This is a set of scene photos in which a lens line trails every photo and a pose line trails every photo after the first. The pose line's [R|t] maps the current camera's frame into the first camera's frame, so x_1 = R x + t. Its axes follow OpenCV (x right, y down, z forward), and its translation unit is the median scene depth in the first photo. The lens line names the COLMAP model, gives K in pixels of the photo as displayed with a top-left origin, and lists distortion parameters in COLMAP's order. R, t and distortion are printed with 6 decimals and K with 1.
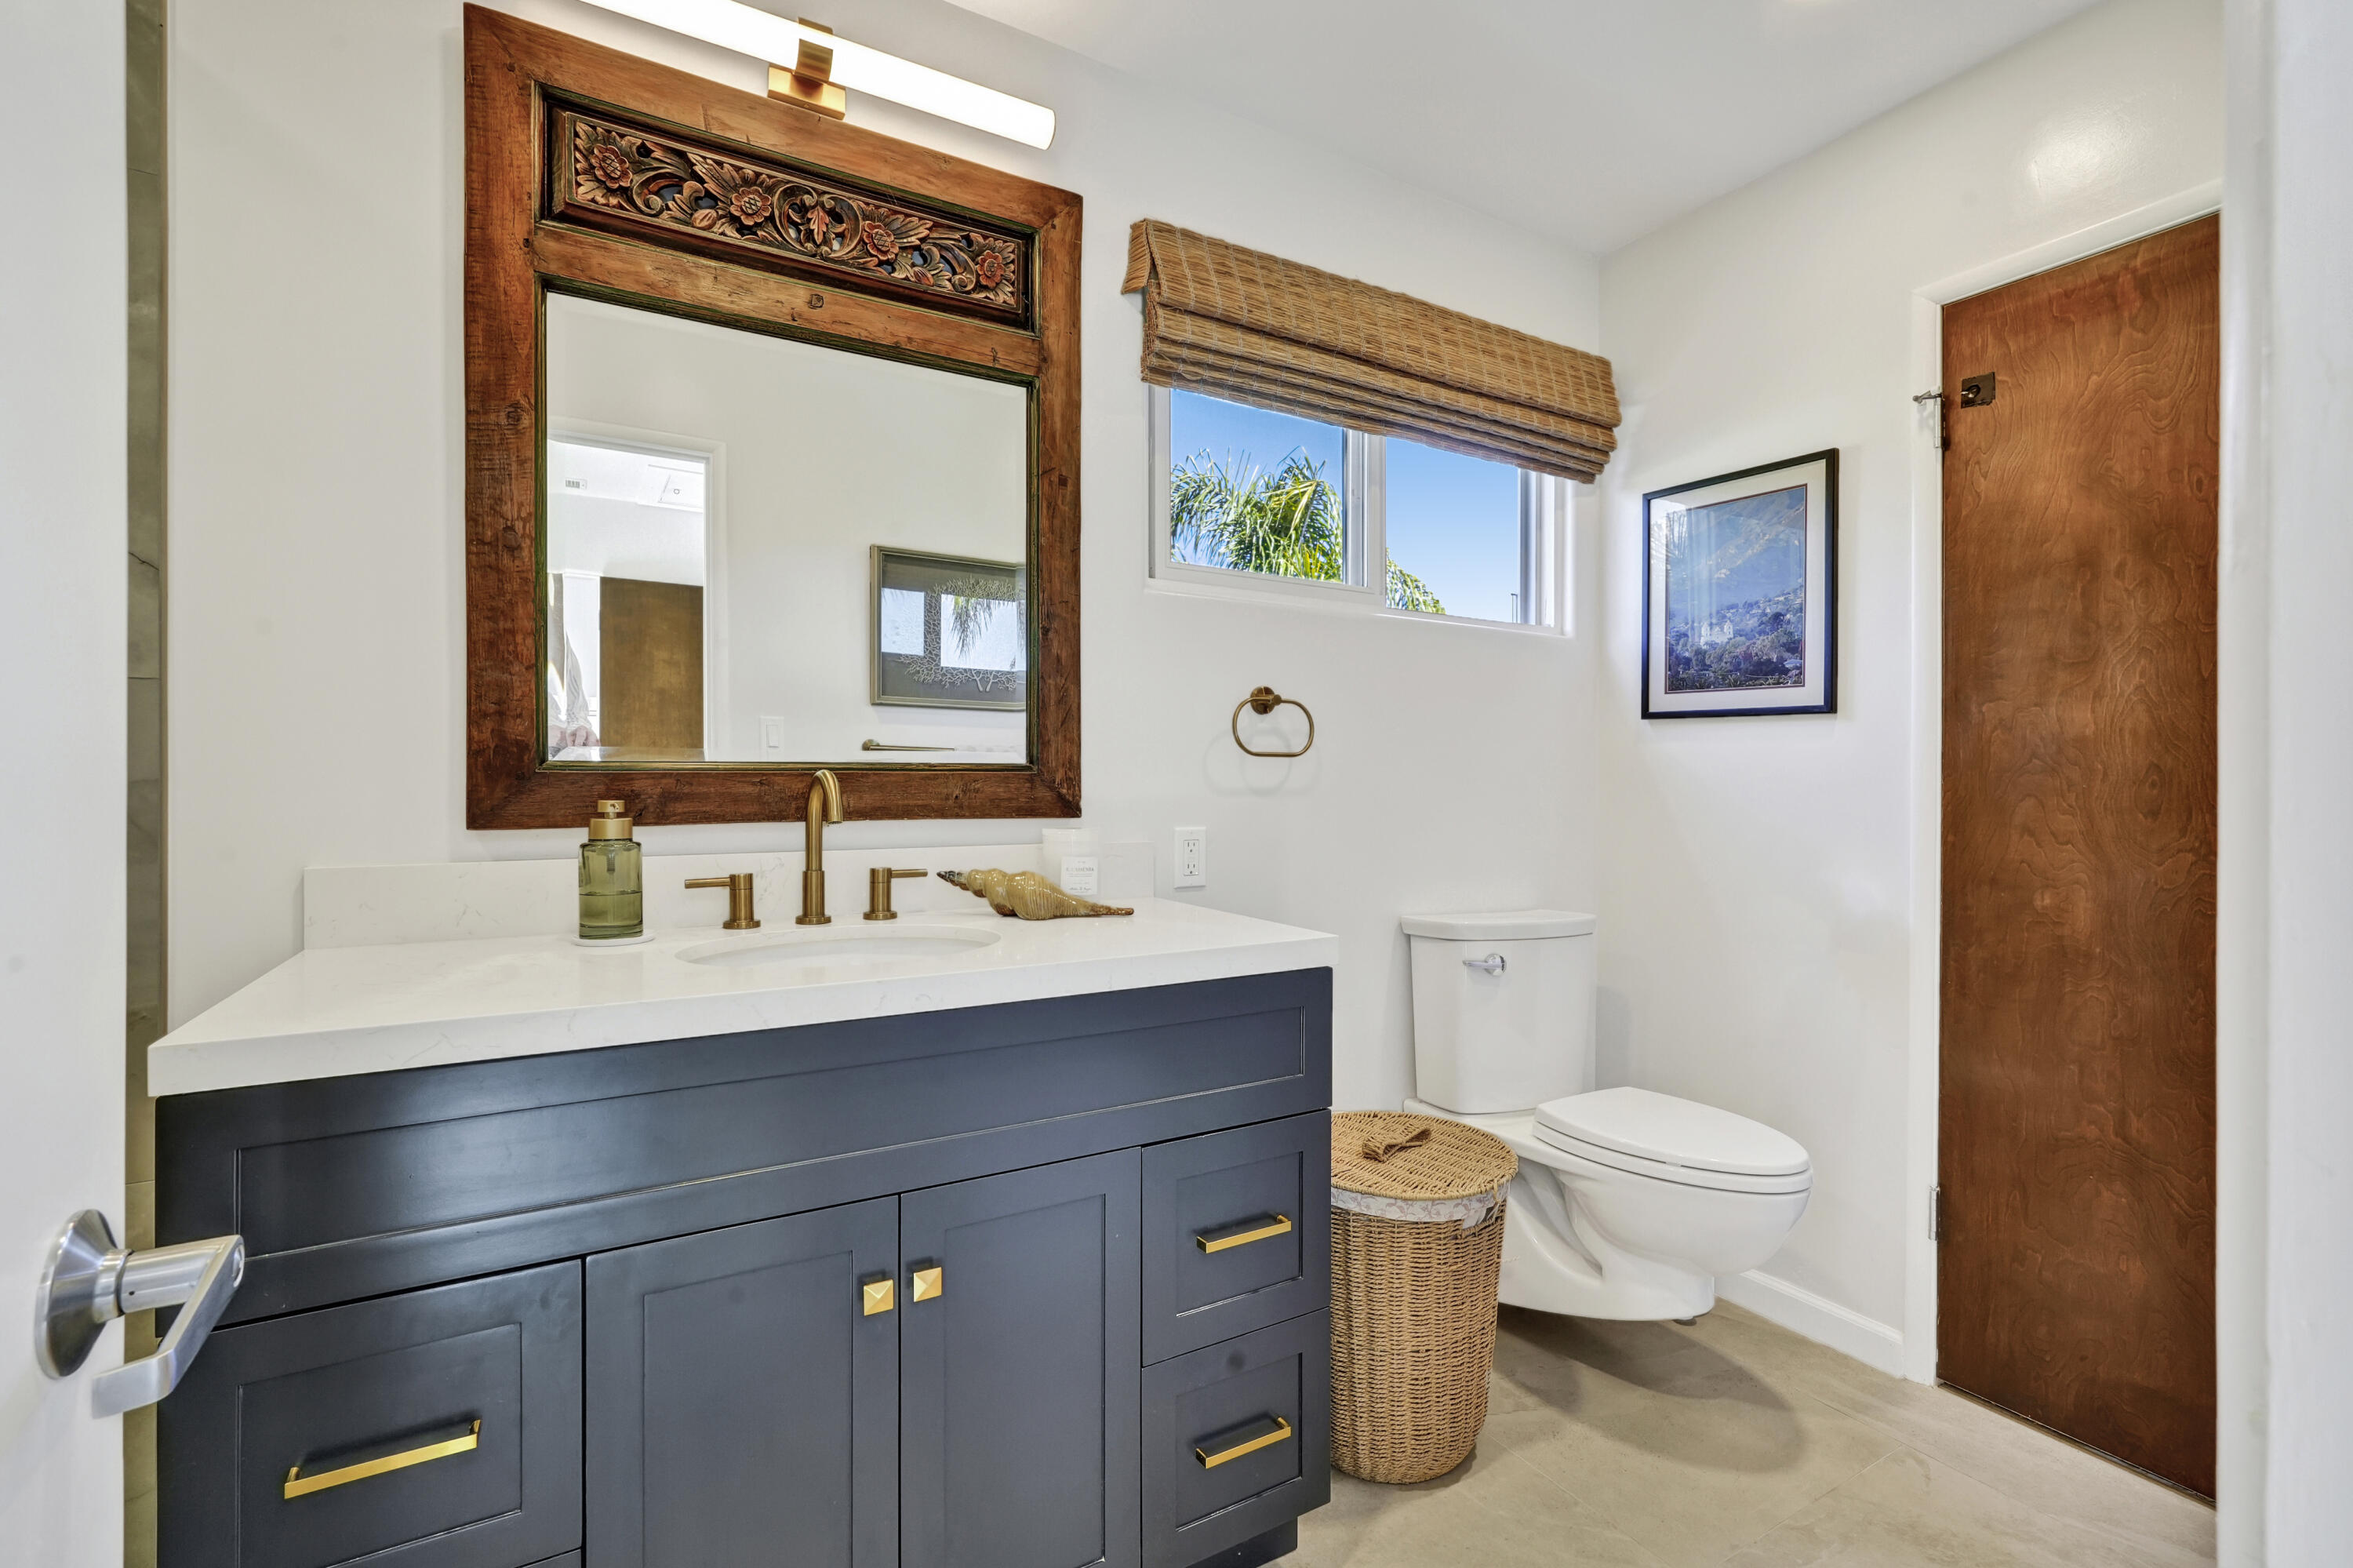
lens RADIAL K [[1041.5, 0, 1181.7], [0, 1041.5, 781.8], [0, 0, 1]] dist [-0.017234, 0.000115]
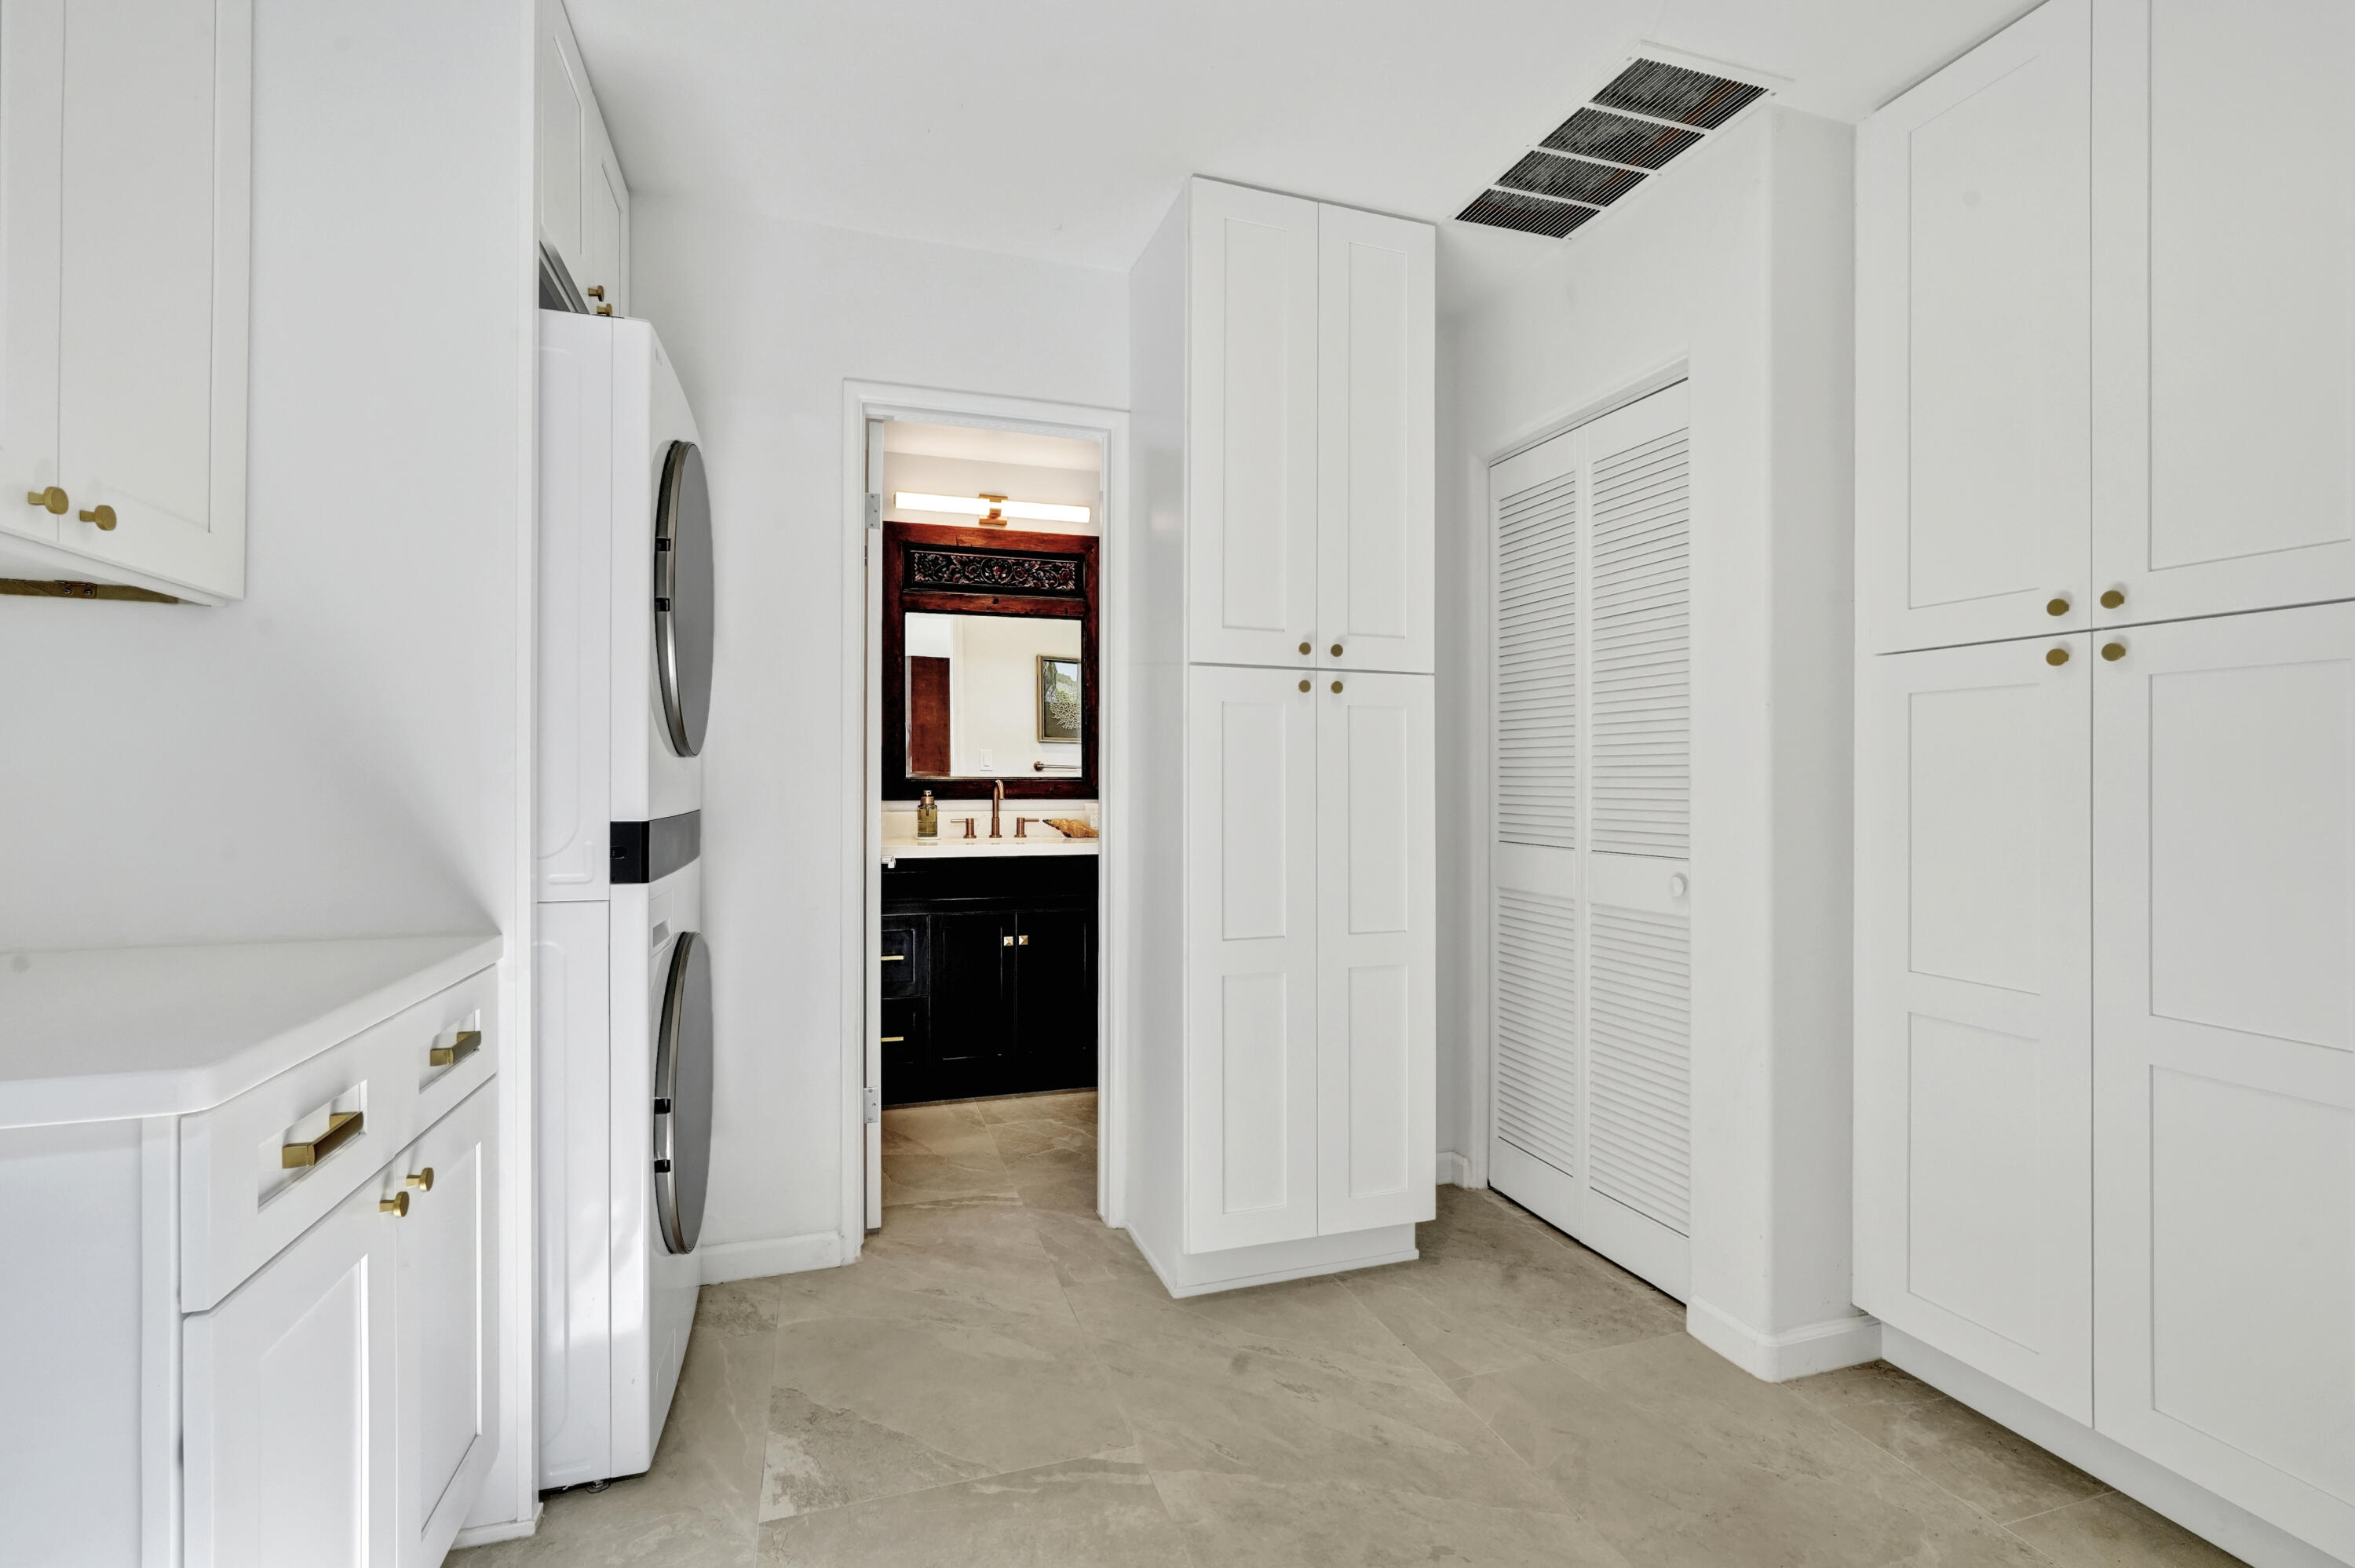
lens RADIAL K [[1042.2, 0, 1170.5], [0, 1042.2, 781.4], [0, 0, 1]] dist [-0.017234, 0.000115]
pose [[0.977153, -0.004418, -0.212489, 0.648957], [0.002511, 0.999954, -0.009240, 0.017408], [0.212520, 0.008495, 0.977120, -1.508004]]
